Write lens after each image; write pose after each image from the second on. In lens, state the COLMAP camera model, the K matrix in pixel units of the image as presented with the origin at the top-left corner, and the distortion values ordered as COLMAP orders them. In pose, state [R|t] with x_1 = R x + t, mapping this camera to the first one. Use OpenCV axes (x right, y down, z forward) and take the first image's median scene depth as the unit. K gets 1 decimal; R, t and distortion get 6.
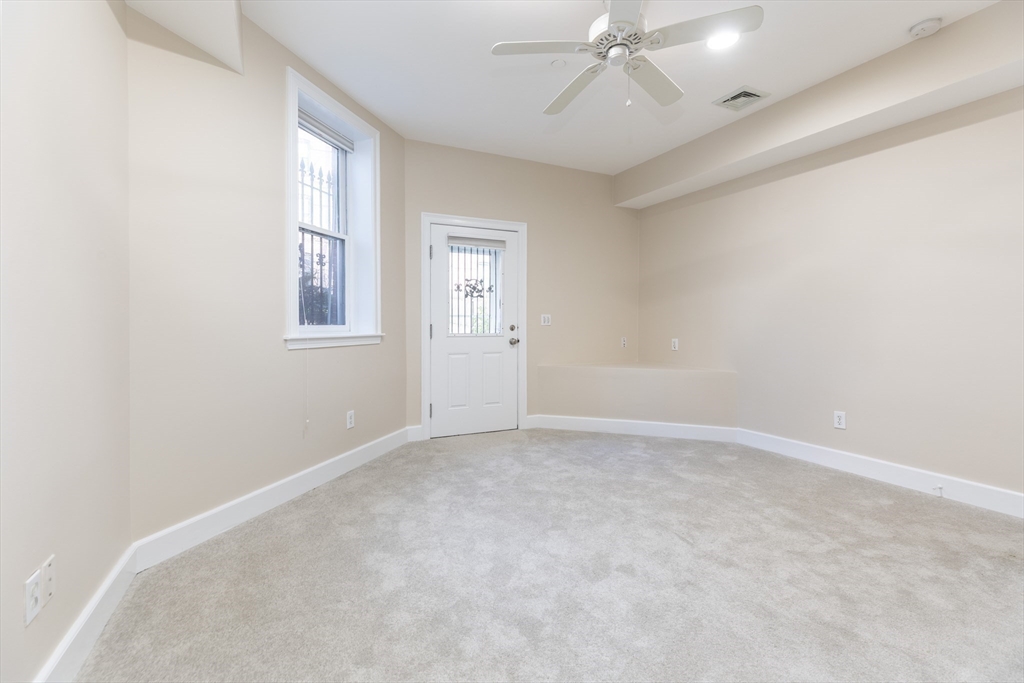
lens RADIAL K [[485.3, 0, 497.2], [0, 485.3, 331.3], [0, 0, 1]] dist [0.004334, 0.000685]
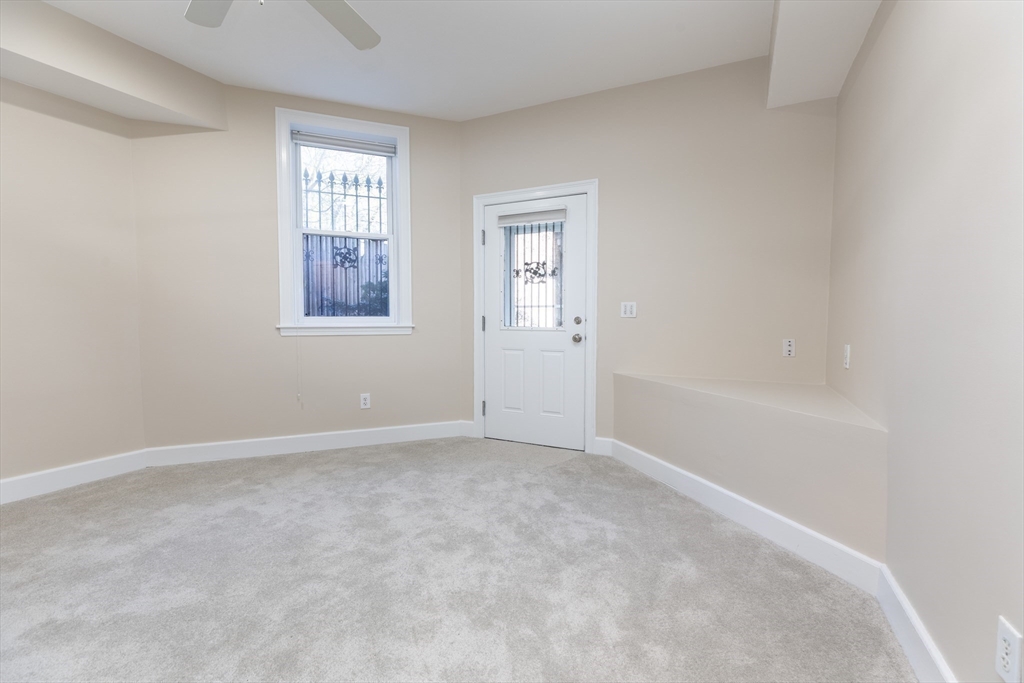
lens RADIAL K [[457.0, 0, 523.7], [0, 457.0, 339.6], [0, 0, 1]] dist [-0.001548, -0.000033]
pose [[0.607312, 0.040812, -0.793415, 0.576078], [-0.011563, 0.999028, 0.042538, -0.006737], [0.794379, -0.016659, 0.607194, 0.504466]]
